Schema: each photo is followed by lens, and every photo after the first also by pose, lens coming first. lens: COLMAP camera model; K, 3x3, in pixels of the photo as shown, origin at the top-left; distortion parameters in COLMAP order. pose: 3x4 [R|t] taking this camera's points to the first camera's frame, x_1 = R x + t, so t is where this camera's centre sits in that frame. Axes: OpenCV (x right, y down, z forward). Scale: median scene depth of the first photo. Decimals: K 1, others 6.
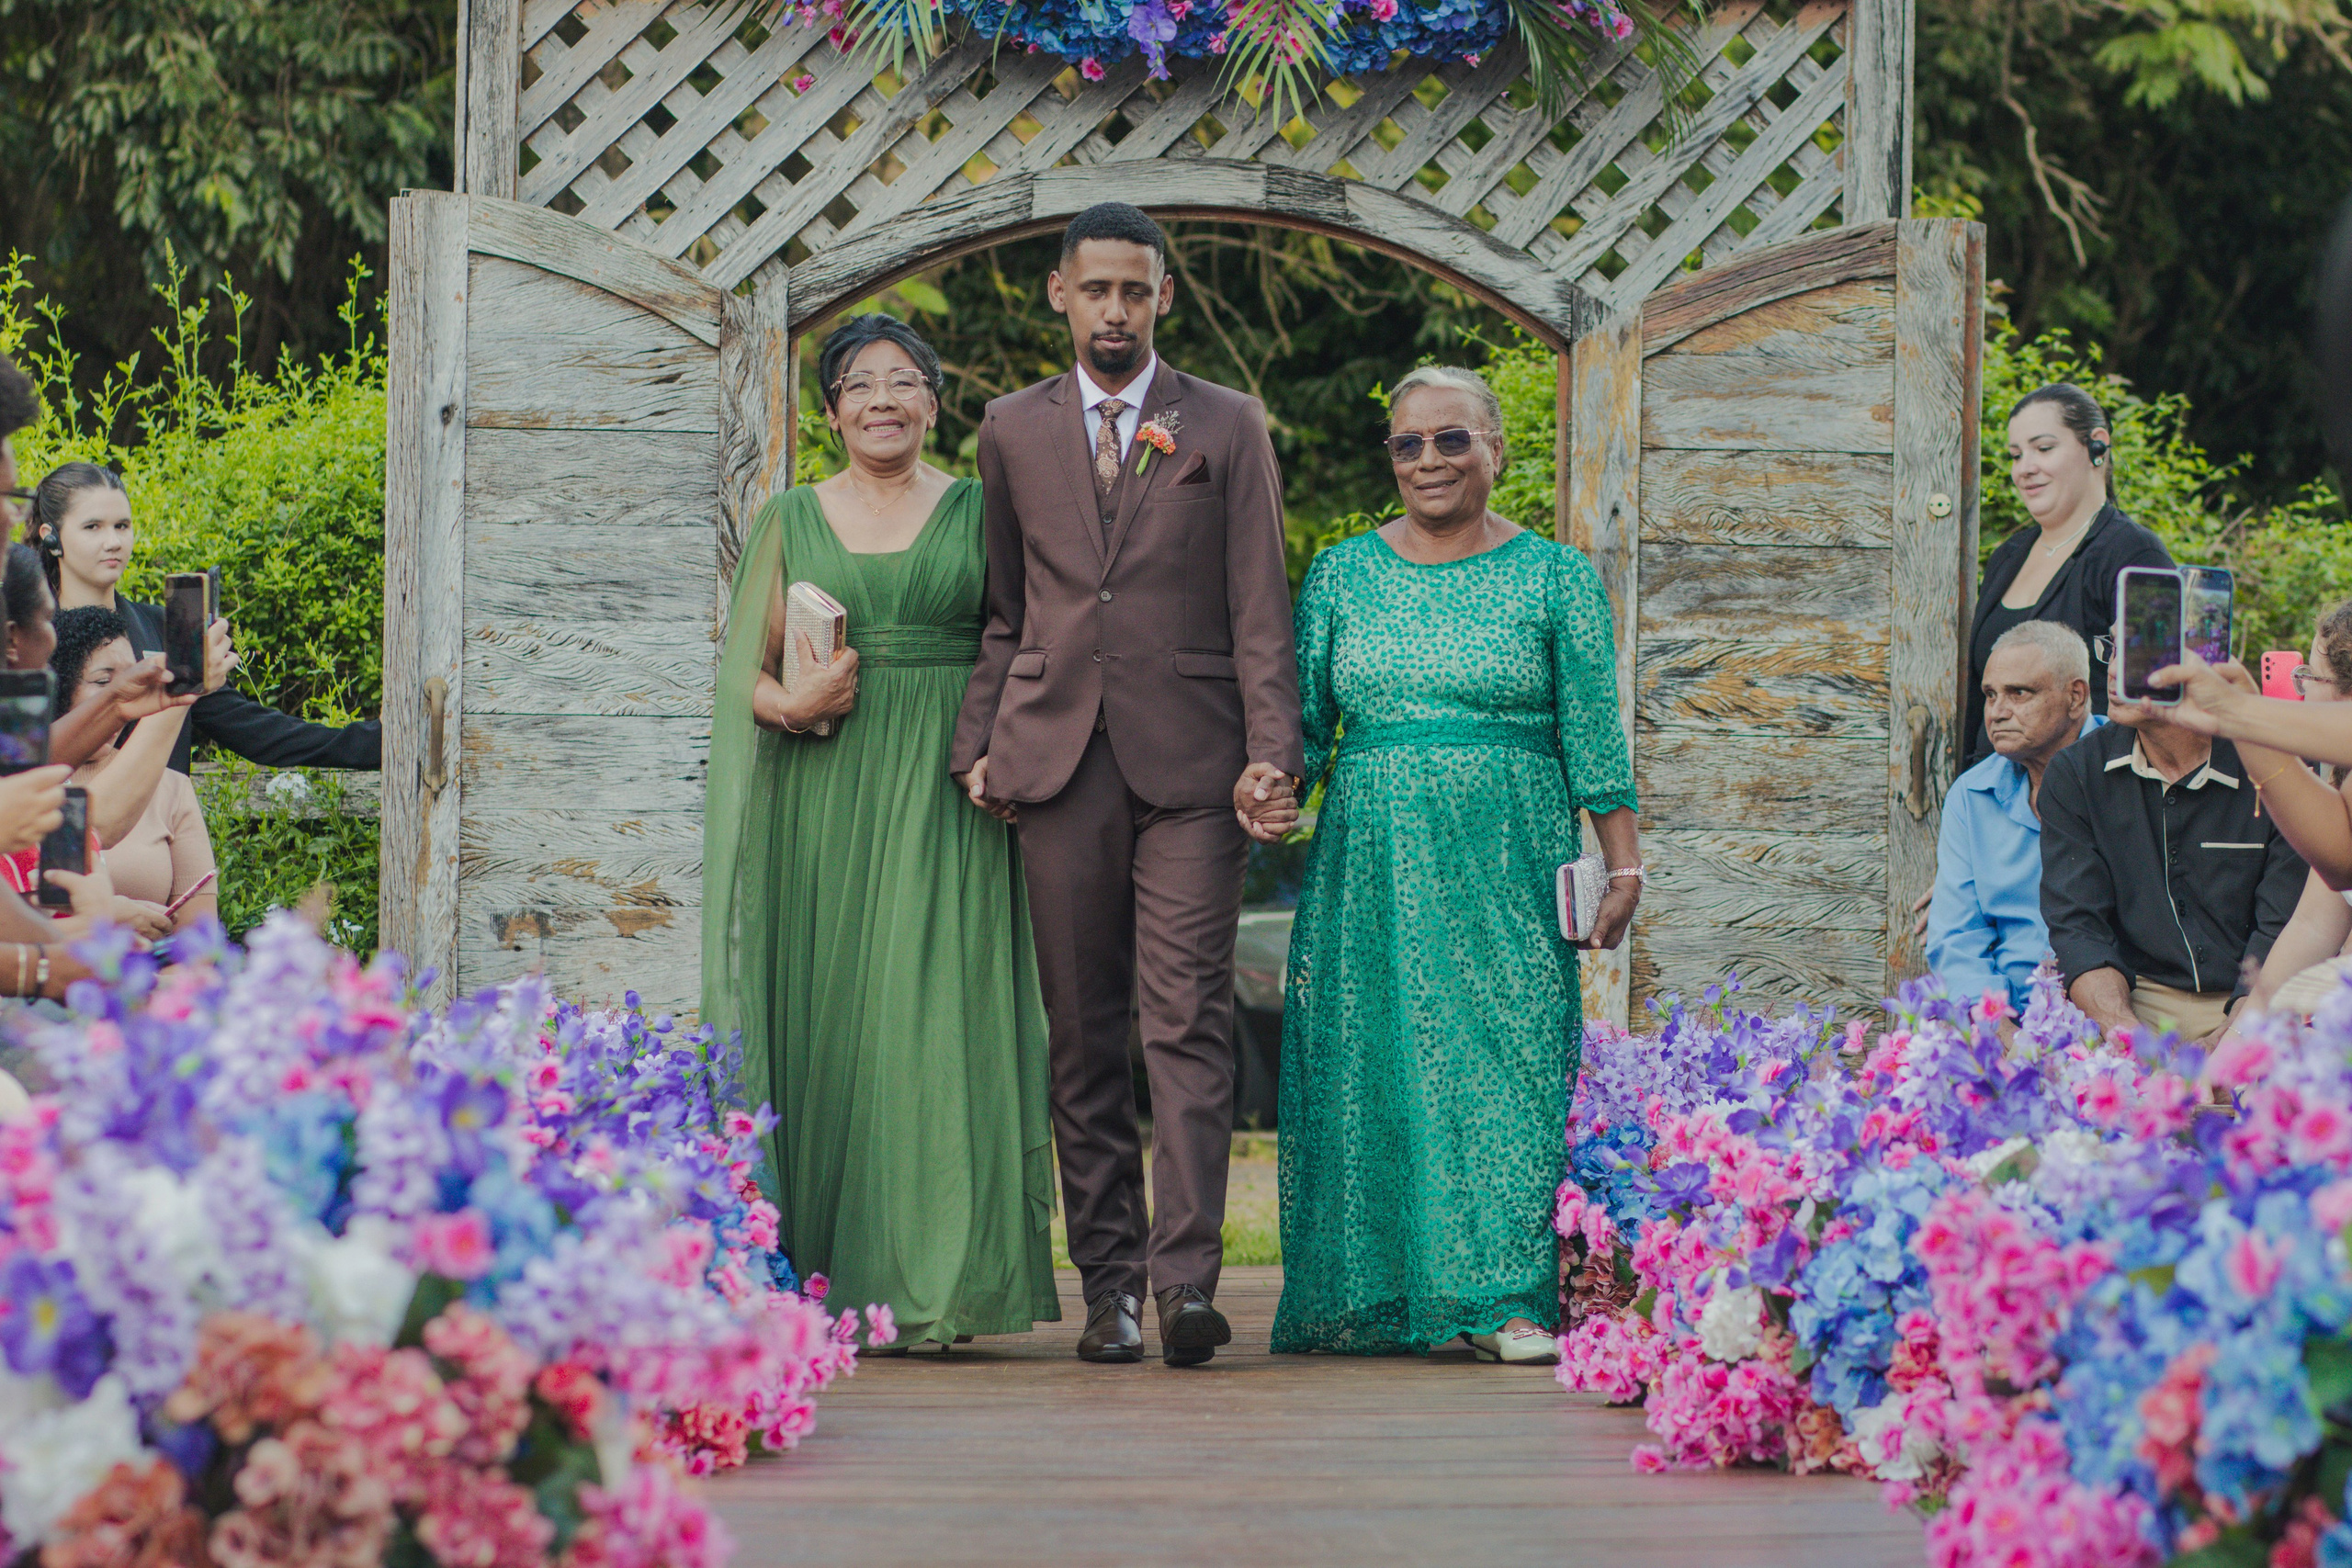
lens RADIAL K [[9336.5, 0, 1180.6], [0, 9336.5, 877.4], [0, 0, 1]] dist [-0.113467, -1.164525]
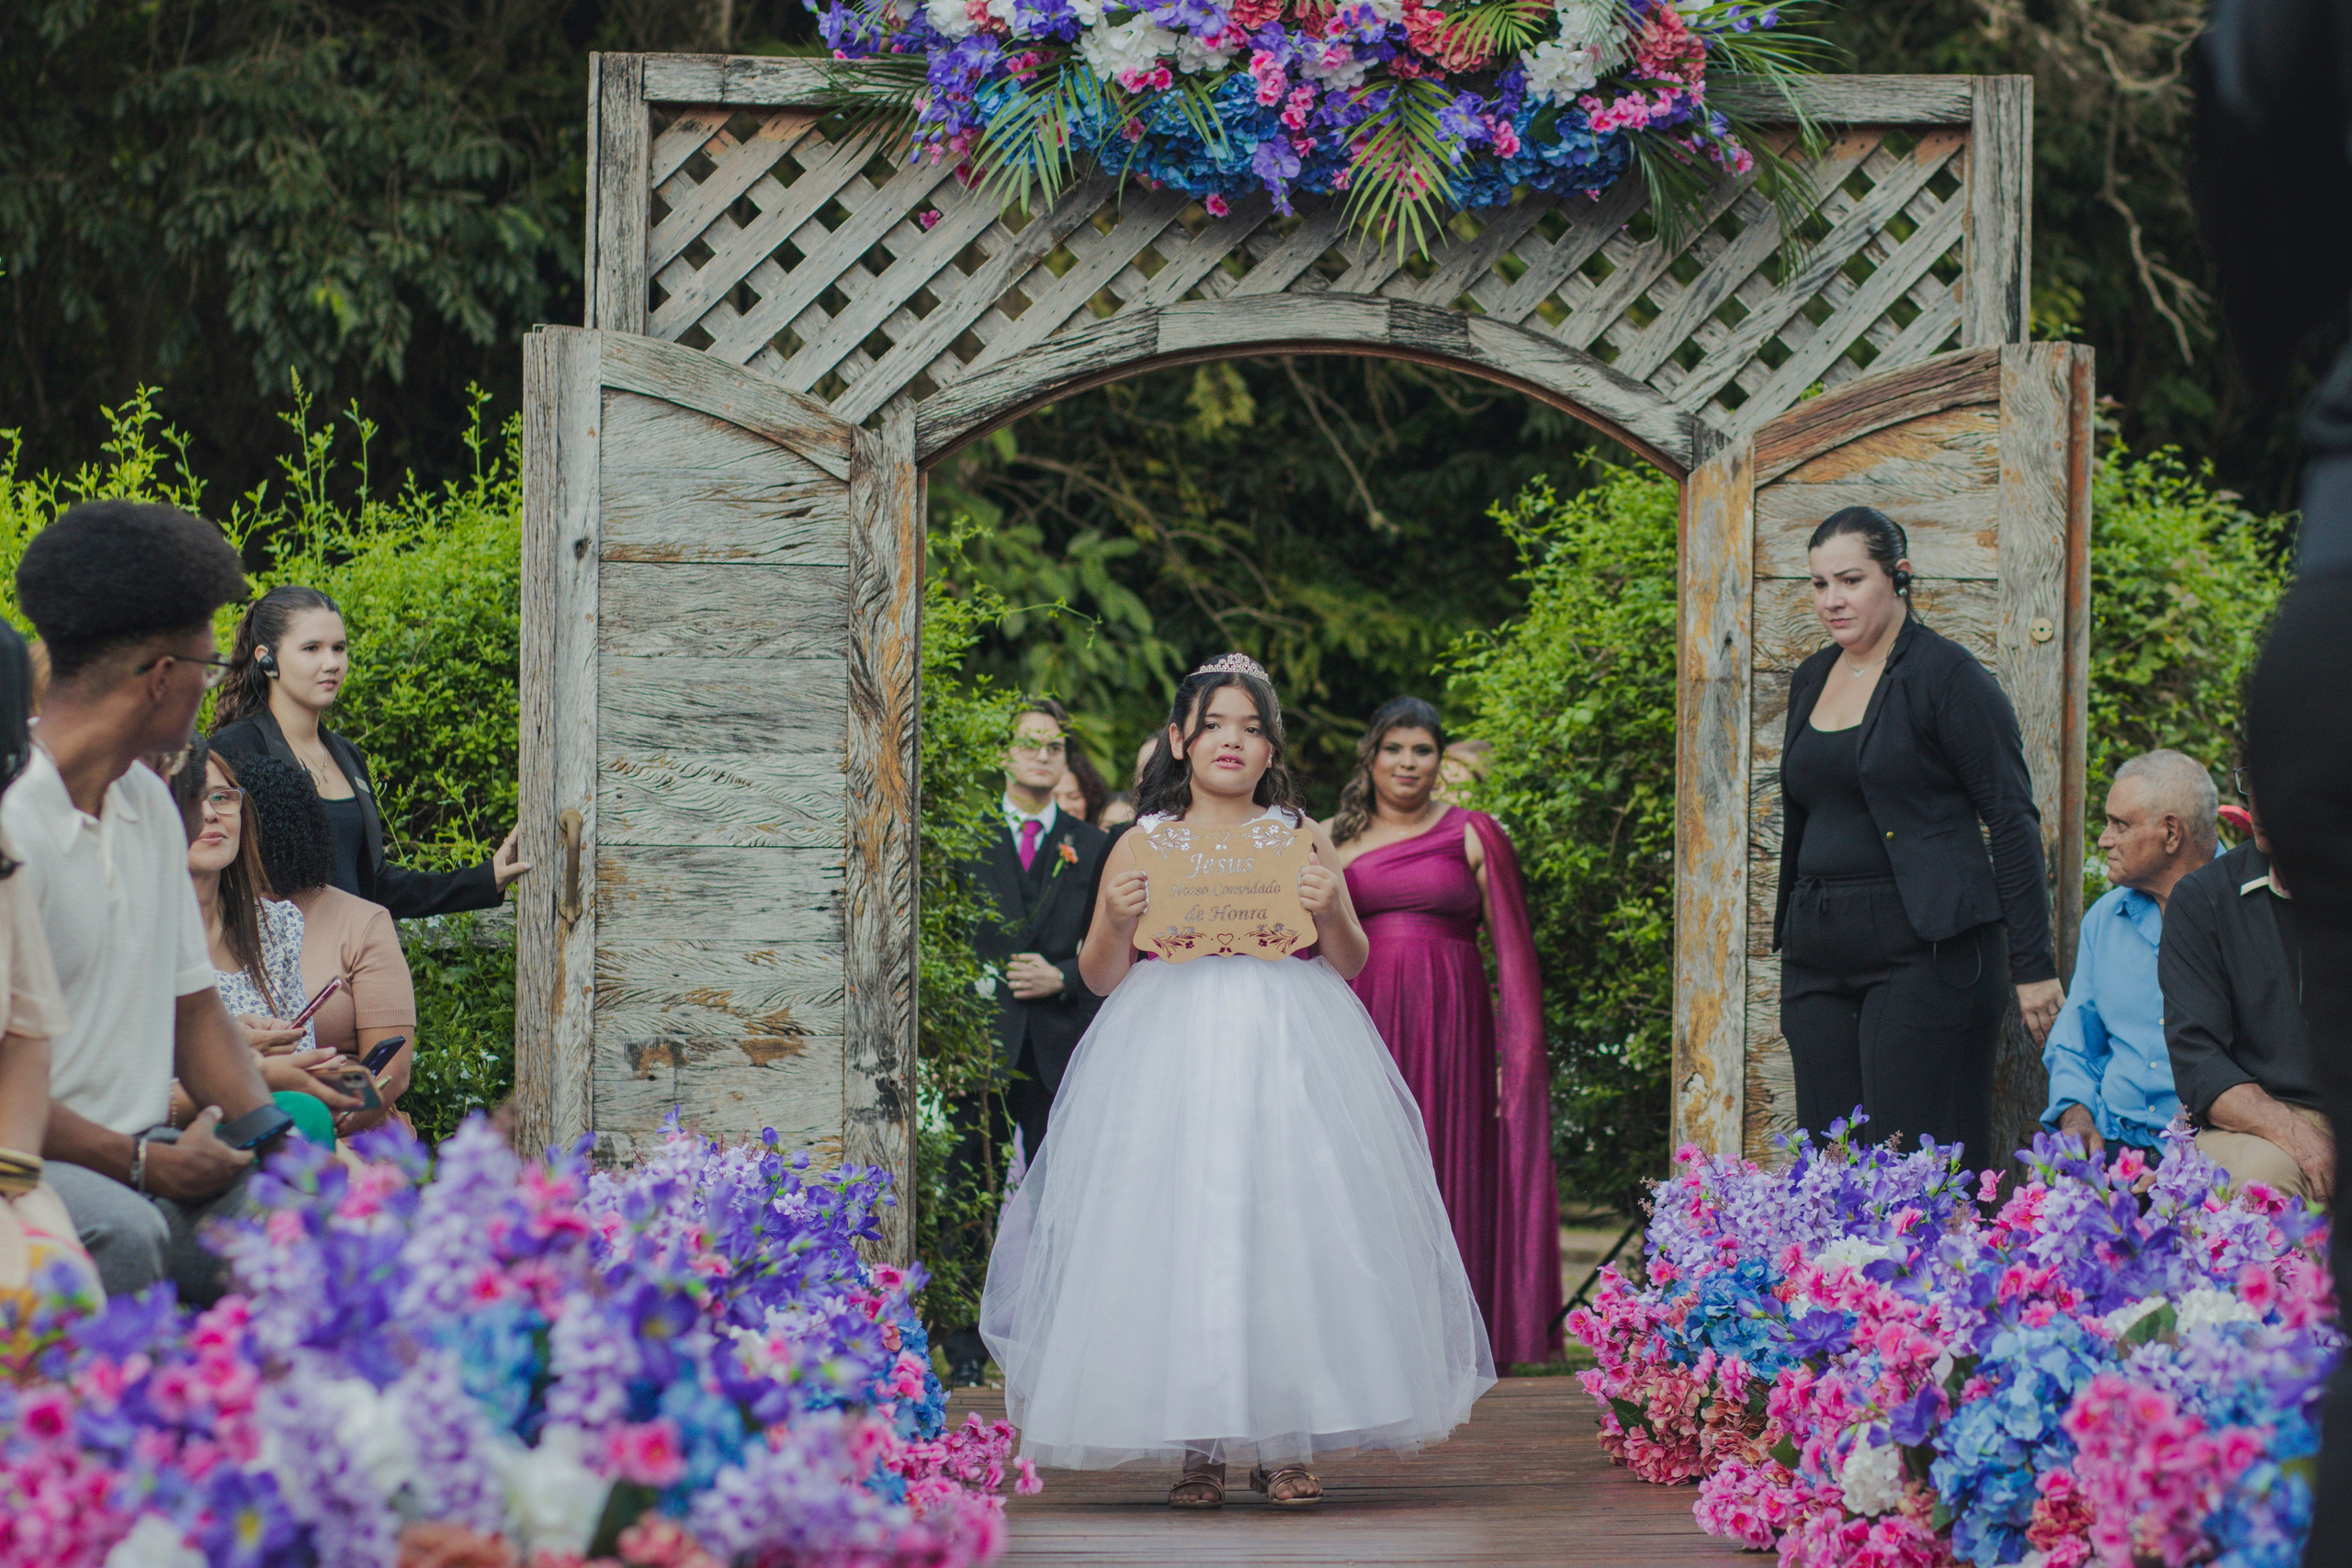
lens RADIAL K [[9336.5, 0, 1180.6], [0, 9336.5, 877.4], [0, 0, 1]] dist [-0.113467, -1.164525]
pose [[0.999951, -0.002849, -0.009497, -0.004004], [0.002783, 0.999972, -0.006946, -0.006884], [0.009517, 0.006919, 0.999931, -0.008656]]
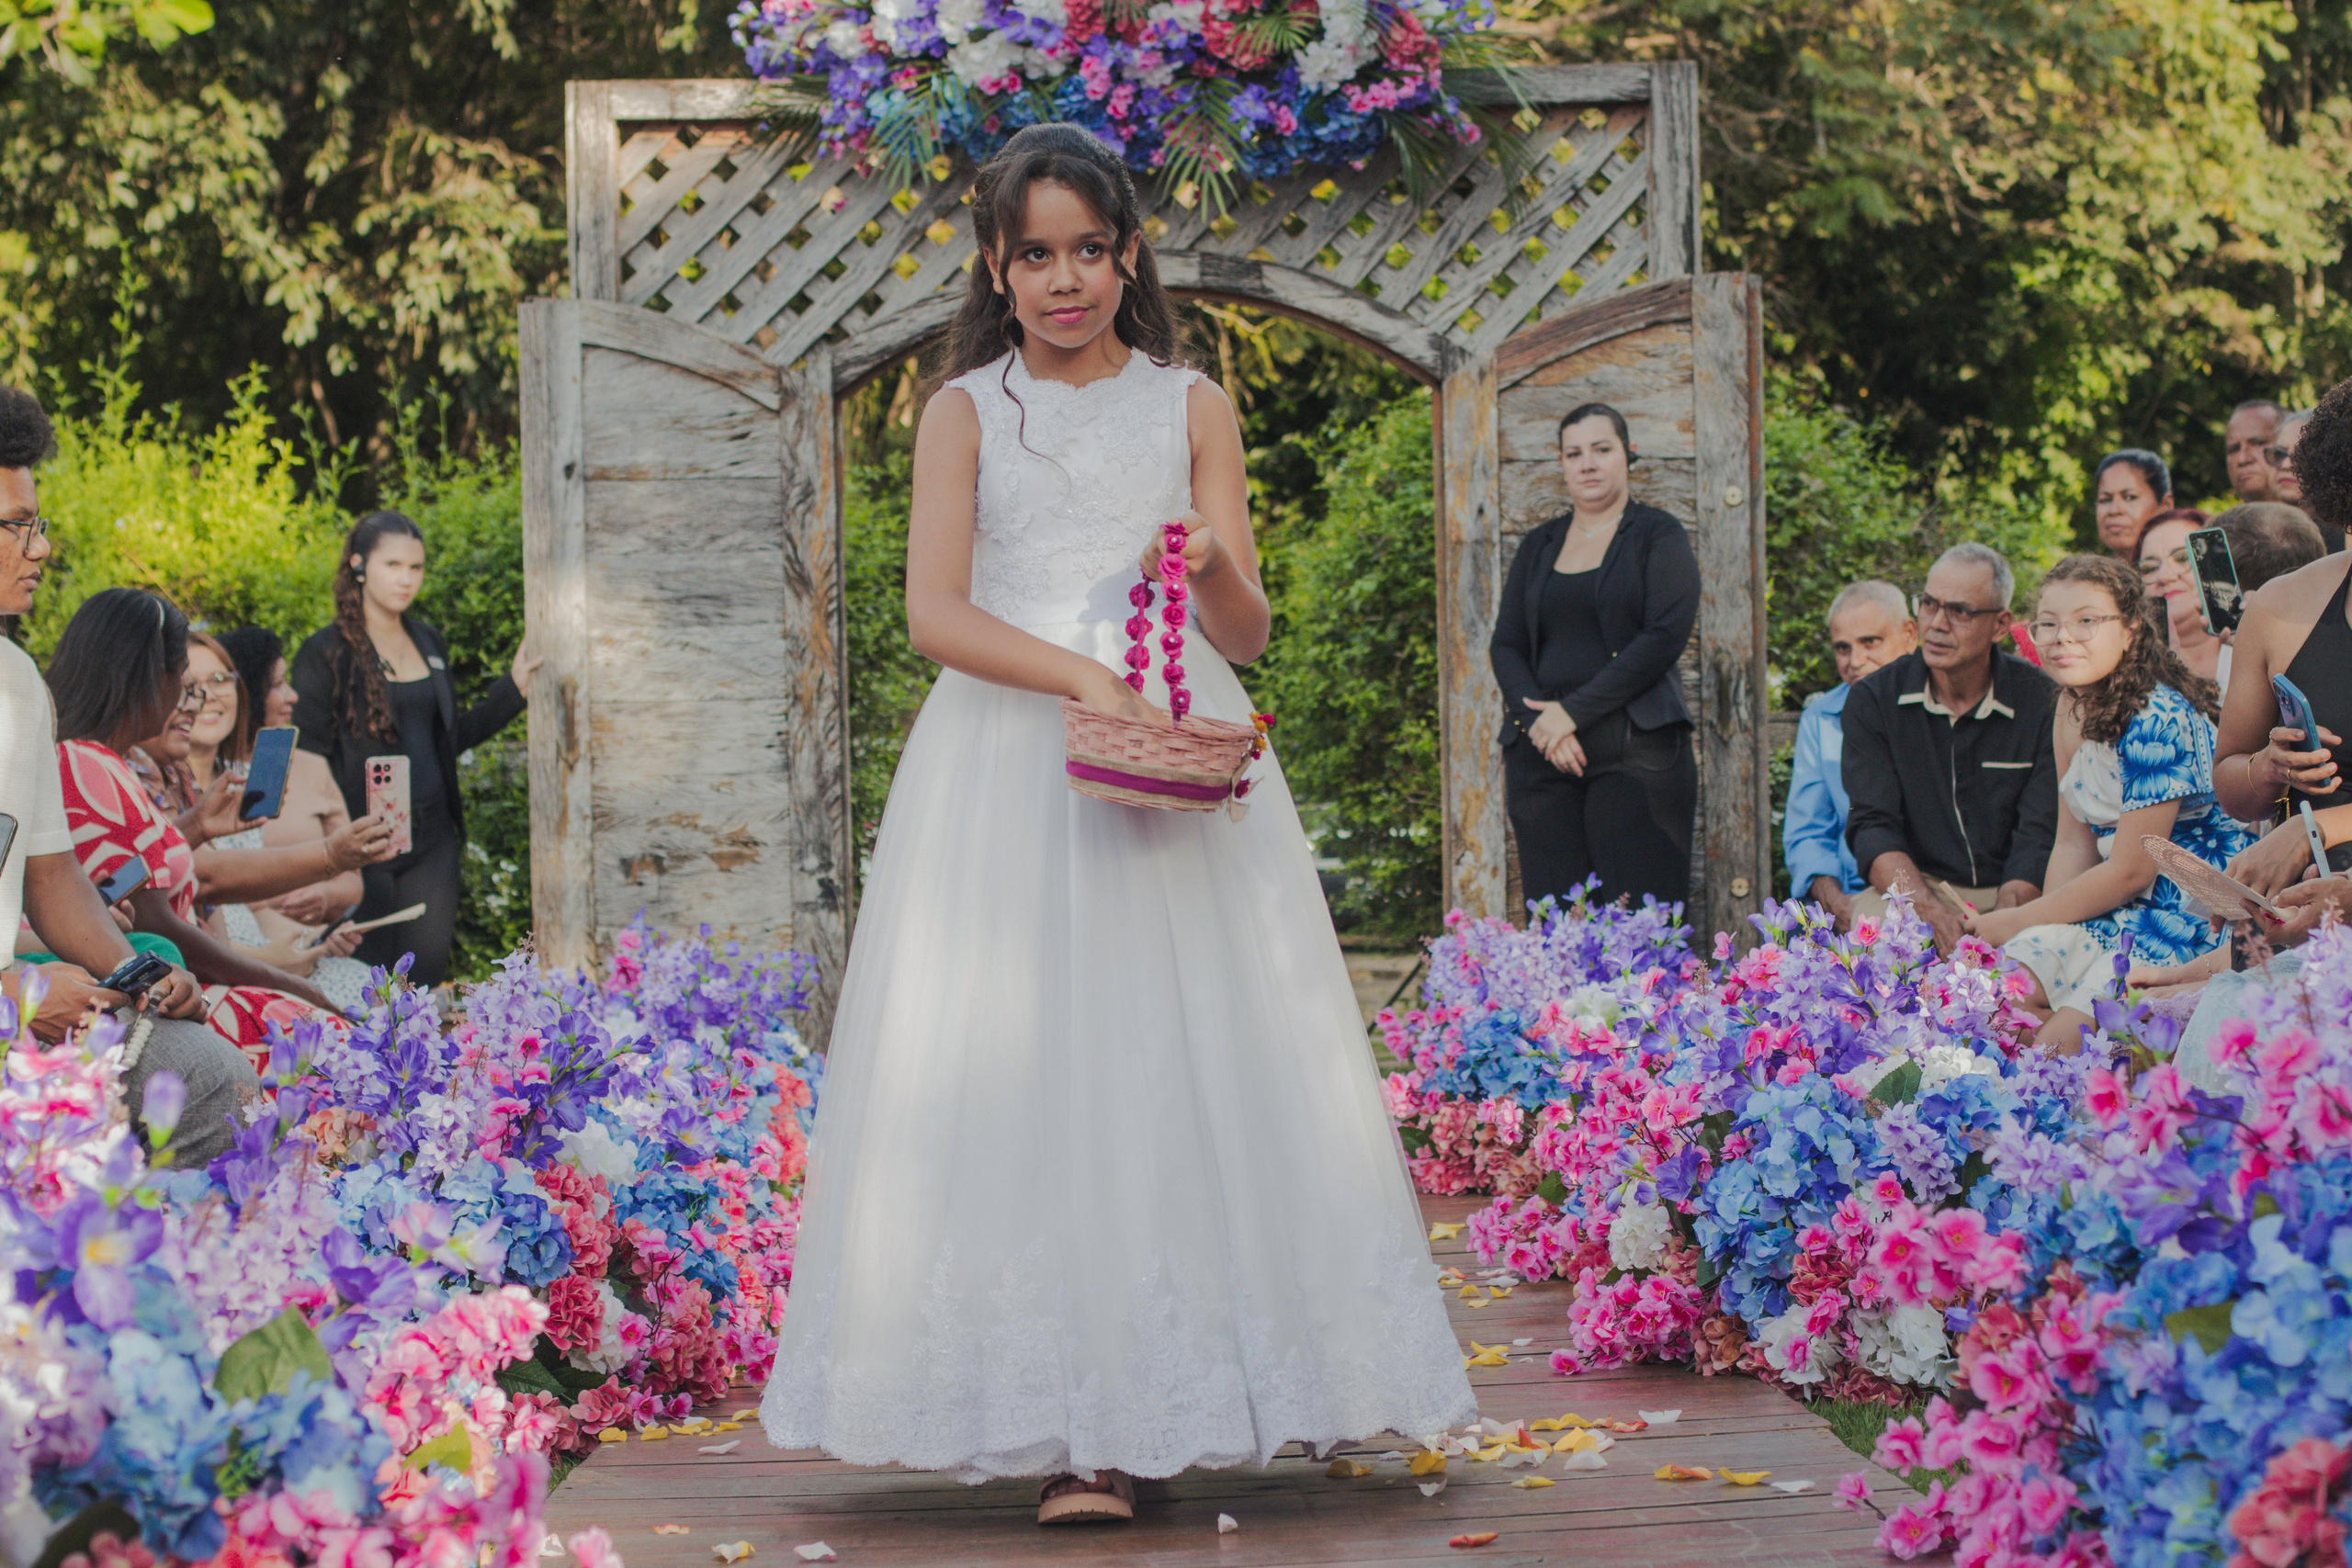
lens RADIAL K [[5629.4, 0, 1176.0], [0, 5629.4, 784.0], [0, 0, 1]] dist [-0.159284, 0.049459]
pose [[0.999240, -0.038581, -0.005532, 0.007389], [0.038592, 0.999253, 0.001852, -0.004710], [0.005456, -0.002064, 0.999983, 0.225033]]
